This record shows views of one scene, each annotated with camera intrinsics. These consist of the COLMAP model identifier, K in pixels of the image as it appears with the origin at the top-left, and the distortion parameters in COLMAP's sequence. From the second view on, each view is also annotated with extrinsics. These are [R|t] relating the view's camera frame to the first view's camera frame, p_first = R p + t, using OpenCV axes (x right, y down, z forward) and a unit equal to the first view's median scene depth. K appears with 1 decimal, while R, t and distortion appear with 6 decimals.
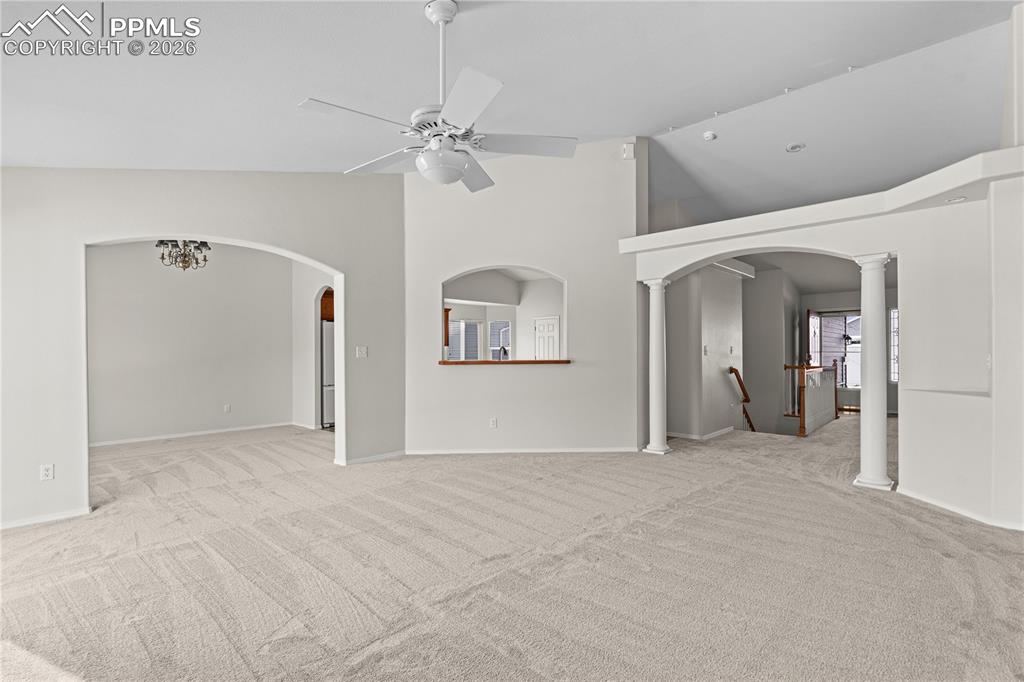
lens RADIAL K [[485.3, 0, 512.7], [0, 485.3, 351.6], [0, 0, 1]] dist [-0.002615, -0.000257]
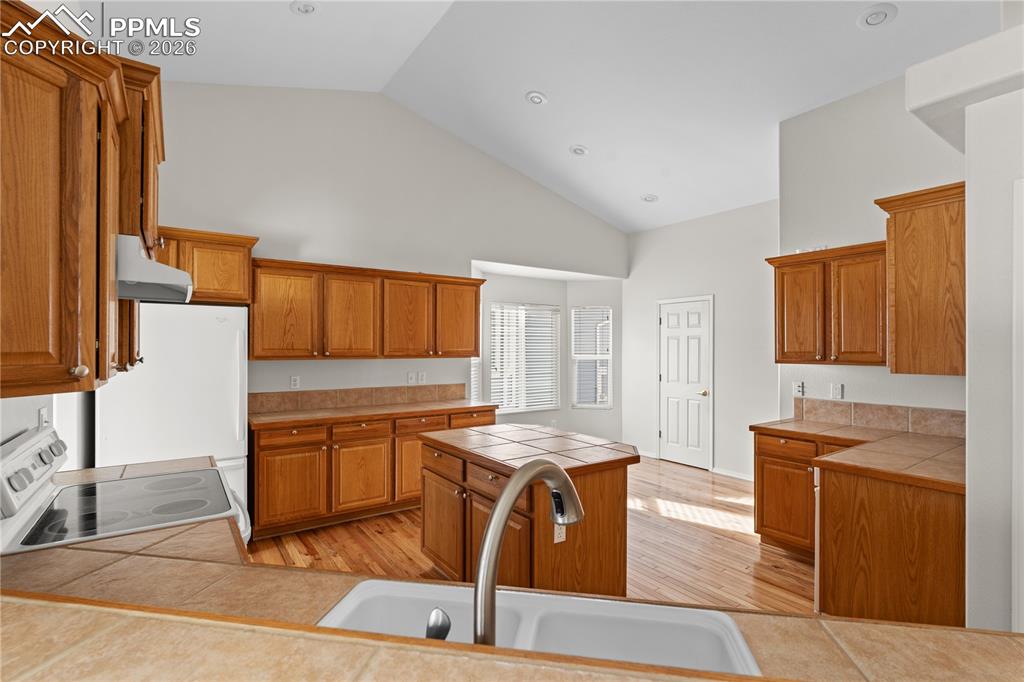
lens RADIAL K [[478.8, 0, 509.2], [0, 478.8, 346.9], [0, 0, 1]] dist [-0.002360, -0.000015]
pose [[0.975982, 0.009717, -0.217635, 0.001615], [-0.009381, 0.999953, 0.002580, -0.040364], [0.217649, -0.000476, 0.976027, 0.951445]]
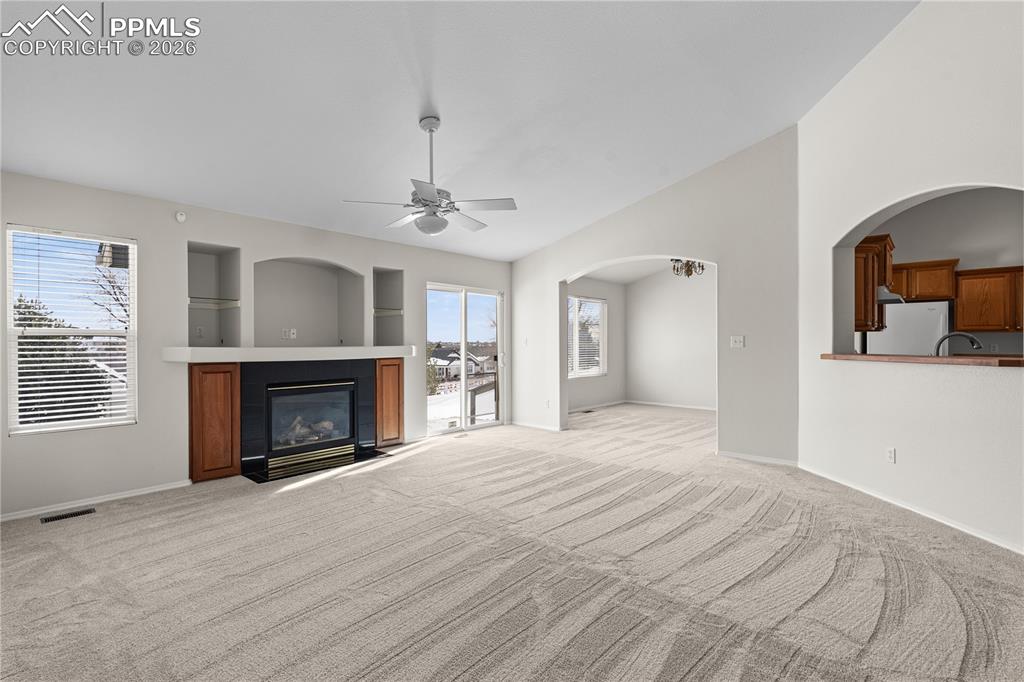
lens RADIAL K [[478.8, 0, 509.2], [0, 478.8, 346.9], [0, 0, 1]] dist [-0.002360, -0.000015]
pose [[0.010434, 0.014233, -0.999844, 0.572475], [0.002154, 0.999896, 0.014257, -0.003021], [0.999943, -0.002302, 0.010402, 0.501306]]
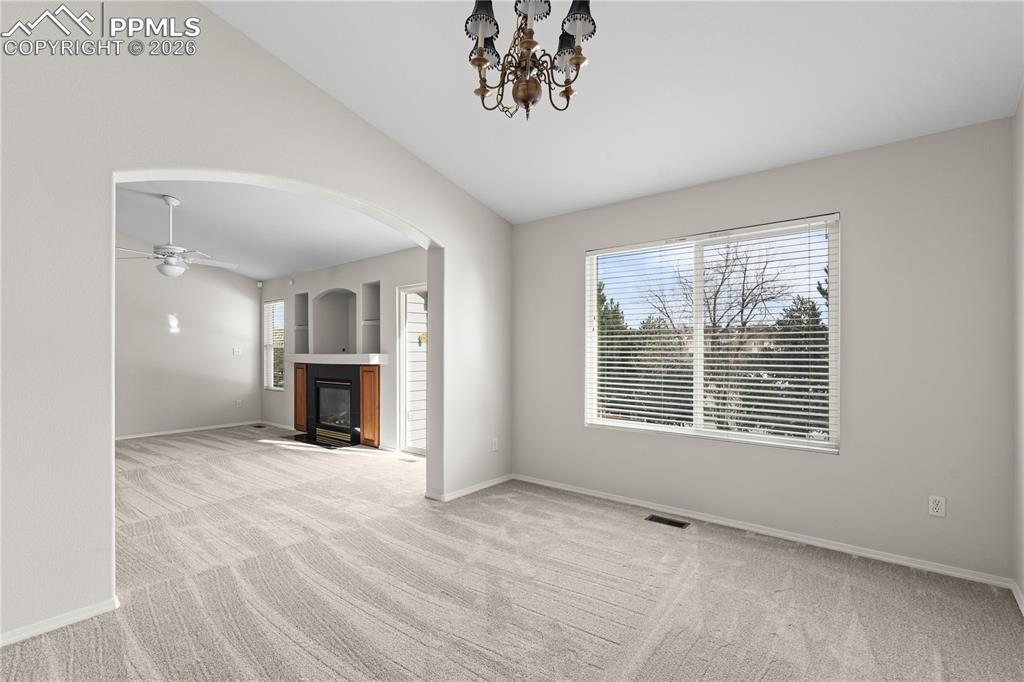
lens RADIAL K [[478.8, 0, 509.2], [0, 478.8, 346.9], [0, 0, 1]] dist [-0.002360, -0.000015]
pose [[-0.998803, 0.008924, -0.048100, -0.660306], [0.009245, 0.999936, -0.006453, 0.002614], [0.048040, -0.006890, -0.998822, 1.338601]]
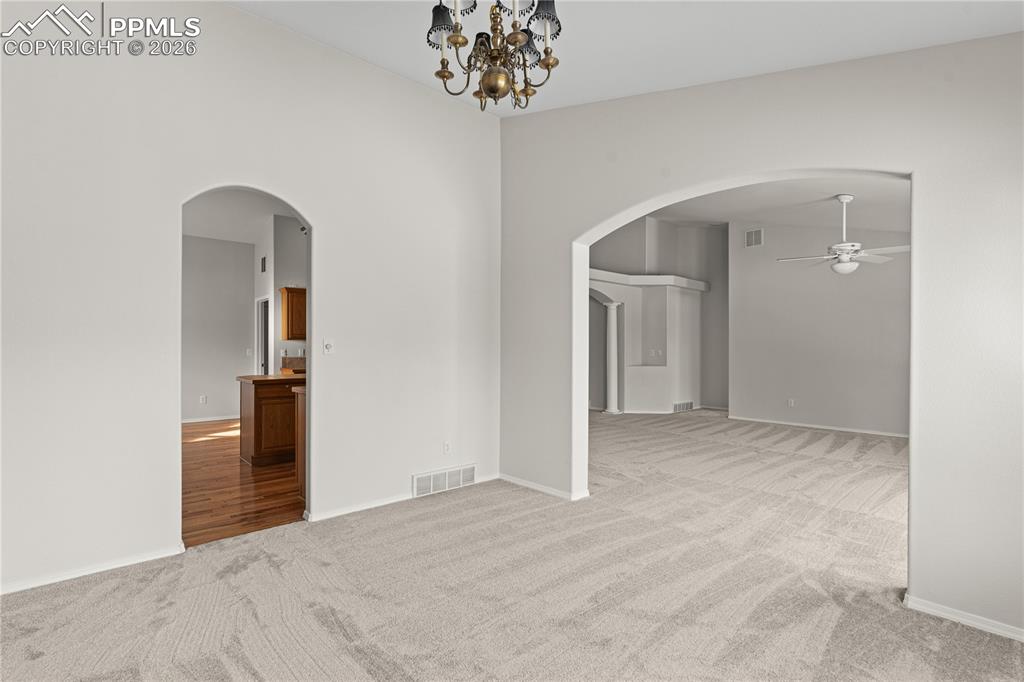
lens RADIAL K [[478.8, 0, 509.2], [0, 478.8, 346.9], [0, 0, 1]] dist [-0.002360, -0.000015]
pose [[0.085517, 0.001958, 0.996335, -1.021578], [-0.003840, 0.999991, -0.001636, 0.000161], [-0.996329, -0.003686, 0.085523, 0.963549]]
